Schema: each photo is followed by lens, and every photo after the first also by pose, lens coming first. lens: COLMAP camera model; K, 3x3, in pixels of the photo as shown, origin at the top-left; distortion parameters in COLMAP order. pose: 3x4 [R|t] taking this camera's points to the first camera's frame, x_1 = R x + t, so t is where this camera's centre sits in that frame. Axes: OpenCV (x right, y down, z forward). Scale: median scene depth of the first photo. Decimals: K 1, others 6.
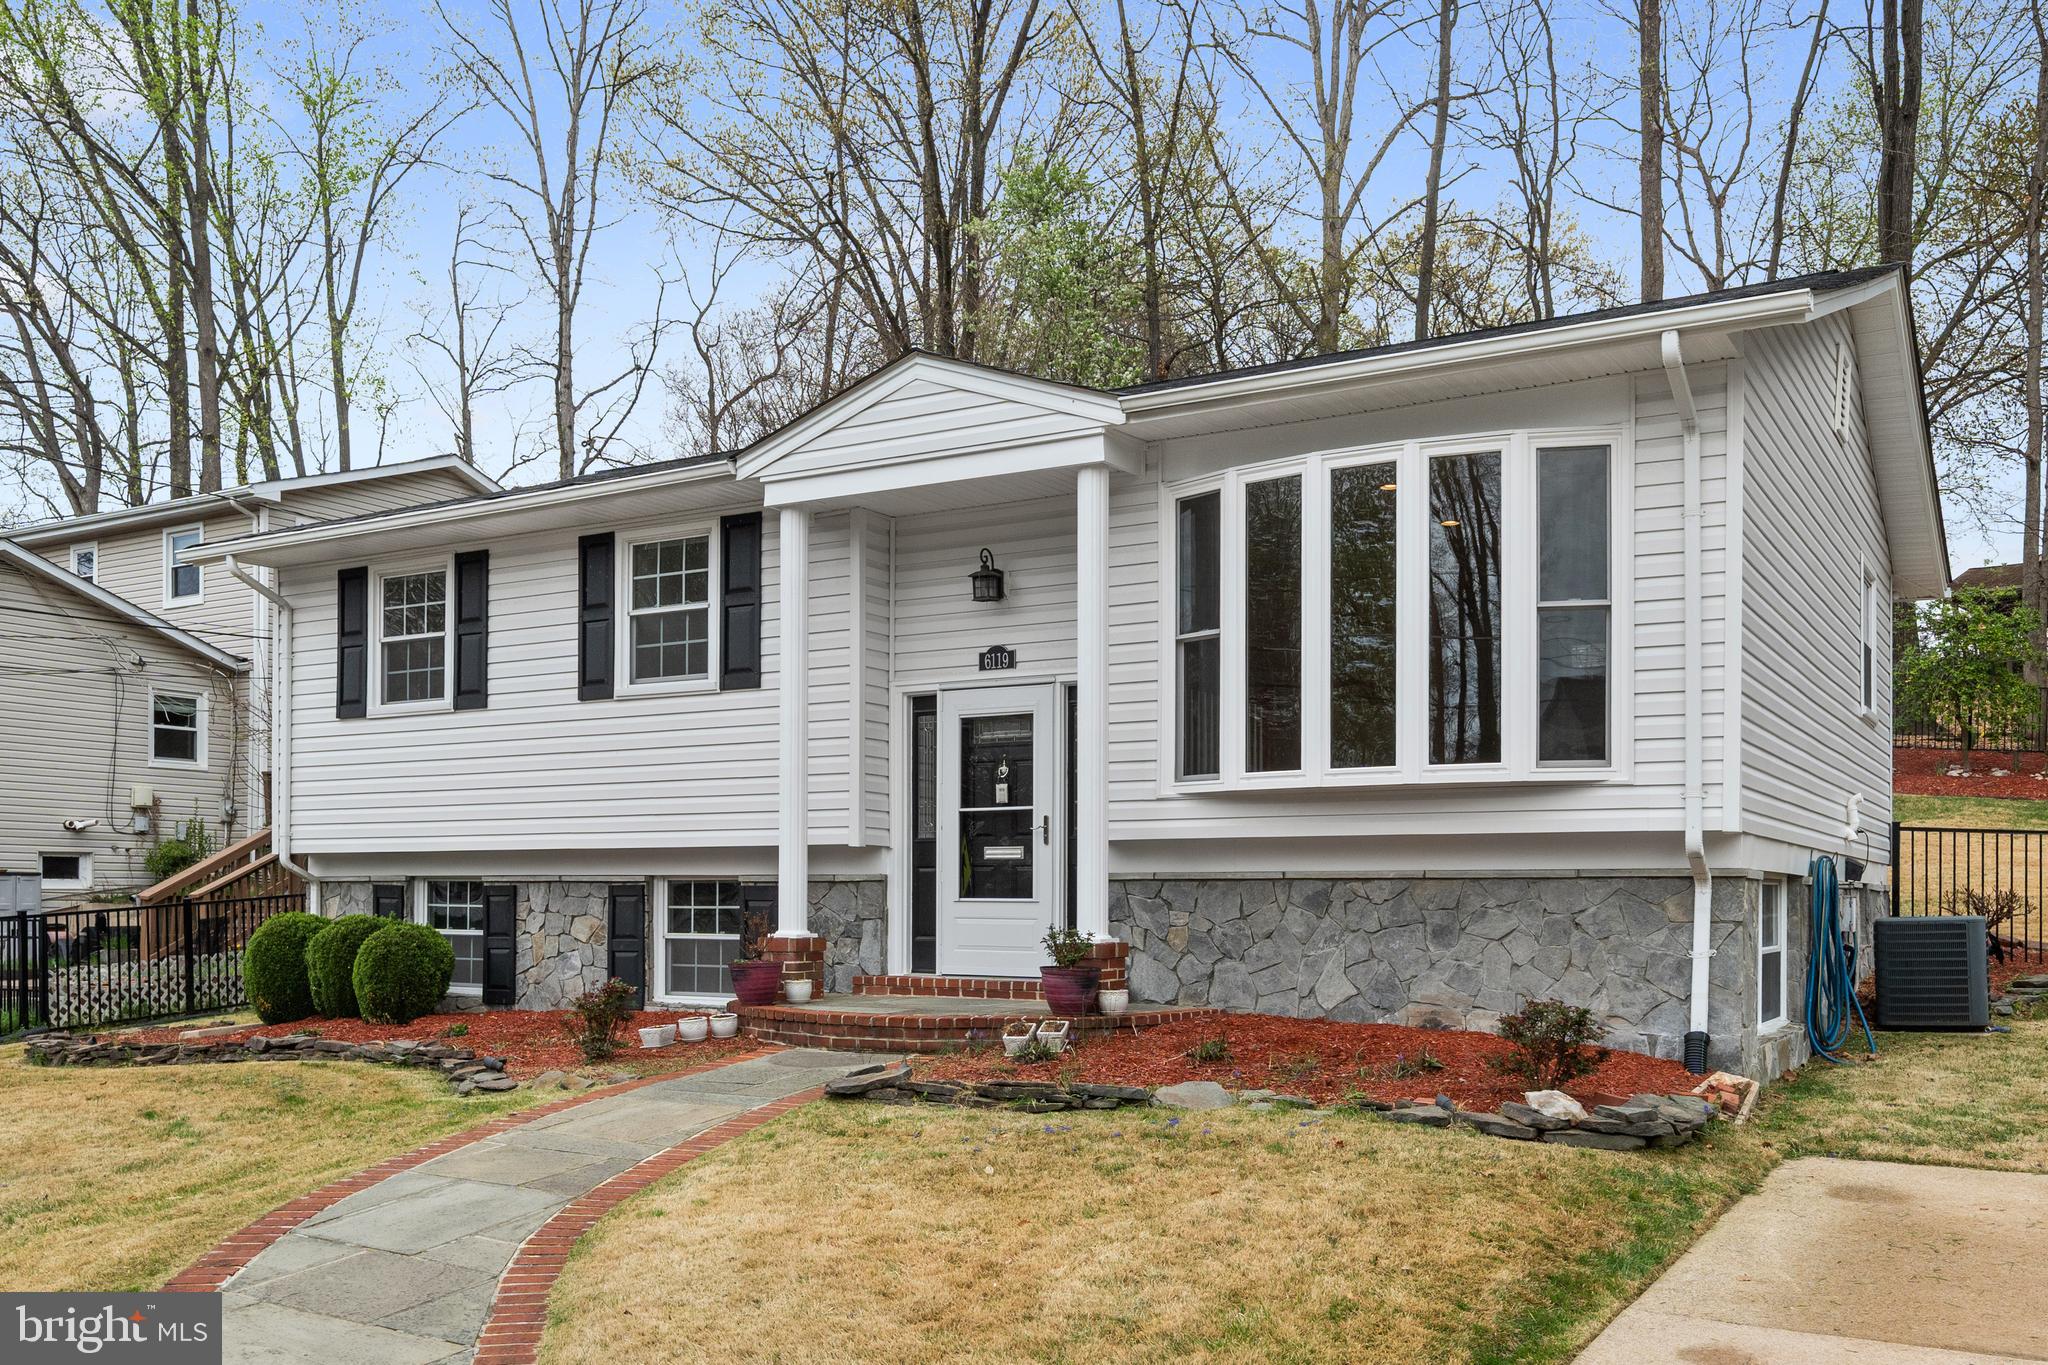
lens RADIAL K [[1783.4, 0, 1025.9], [0, 1783.4, 685.0], [0, 0, 1]] dist [-0.000201, -0.003227]
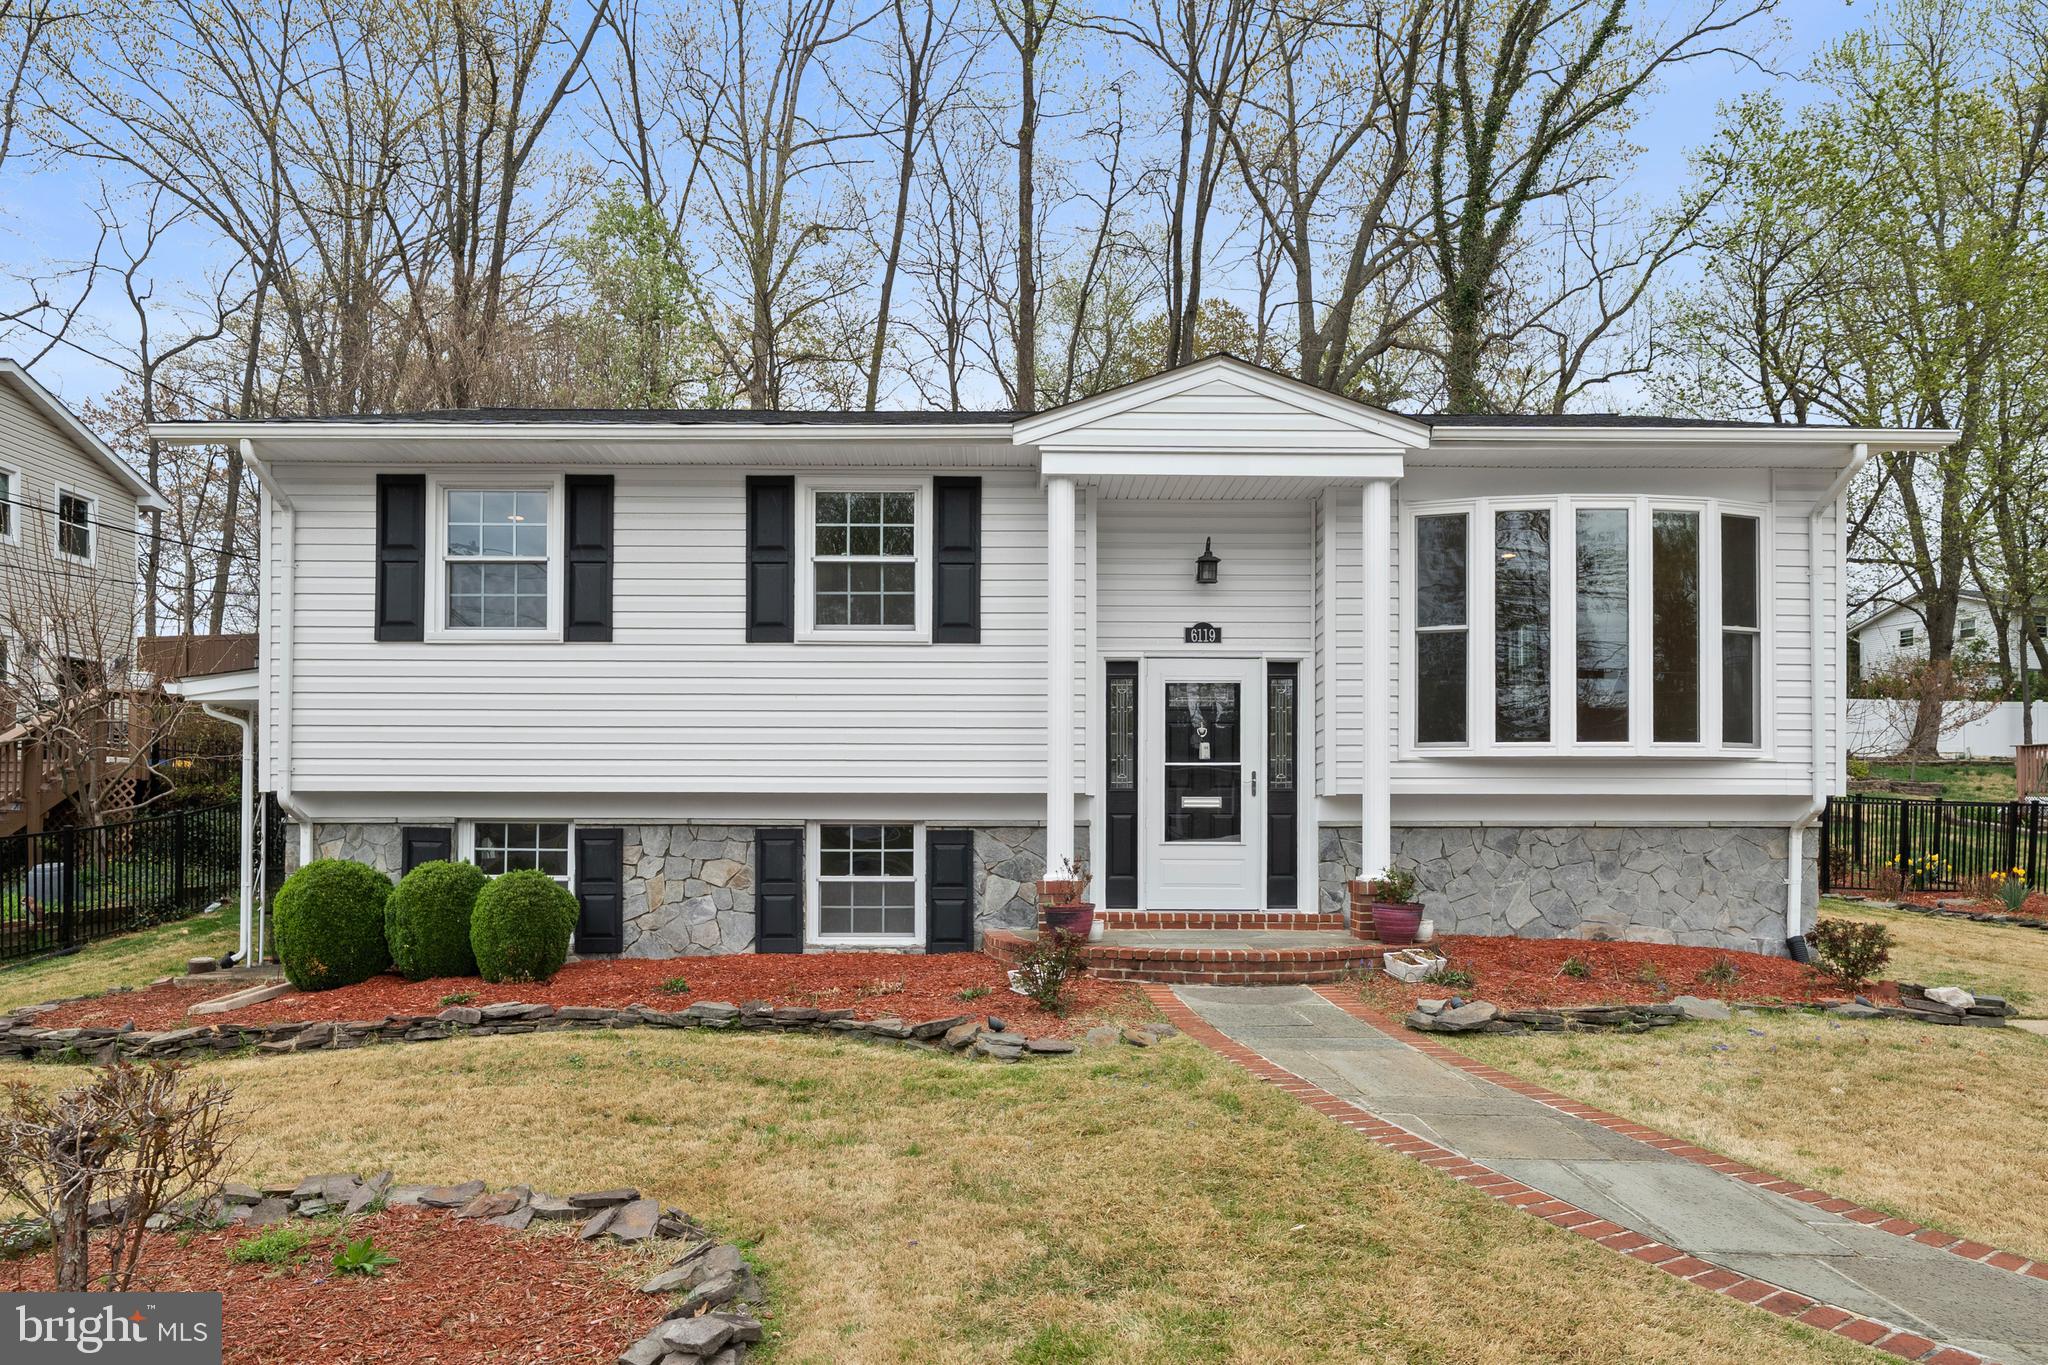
lens RADIAL K [[1289.6, 0, 1020.9], [0, 1289.6, 680.5], [0, 0, 1]] dist [-0.003082, -0.000873]
pose [[0.852522, 0.060713, 0.519154, -0.531970], [-0.062307, 0.997953, -0.014390, 0.033616], [-0.518965, -0.020080, 0.854560, 0.339133]]
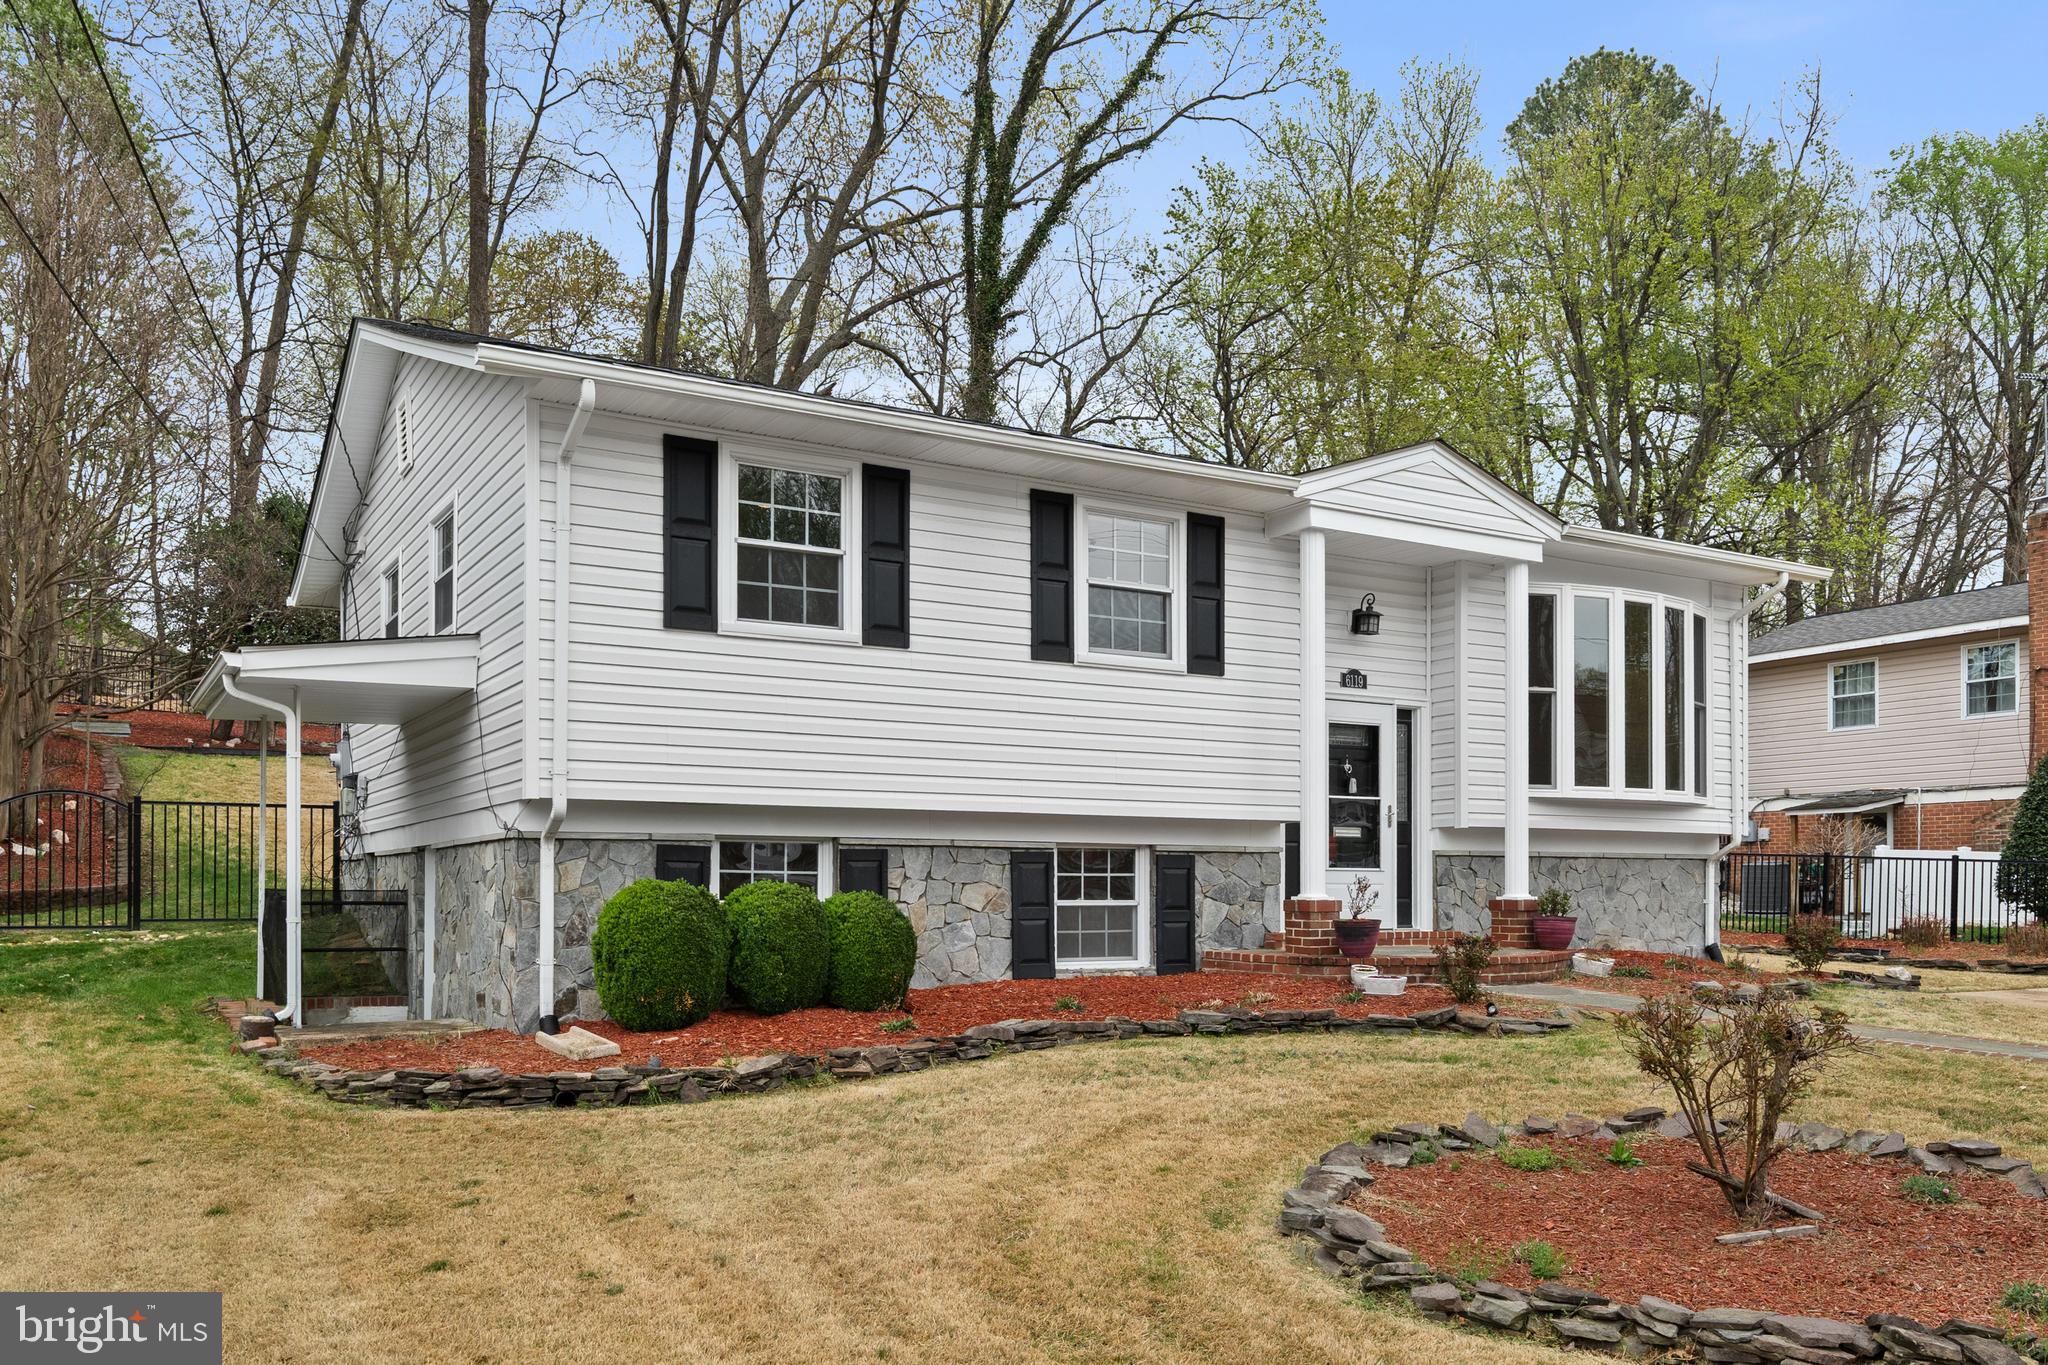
lens RADIAL K [[1595.1, 0, 1024.0], [0, 1595.1, 659.1], [0, 0, 1]] dist [-0.006541, -0.002261]
pose [[0.479627, 0.116418, 0.869716, -1.086187], [-0.112438, 0.991143, -0.070665, 0.075918], [-0.870239, -0.063896, 0.488468, 0.634100]]
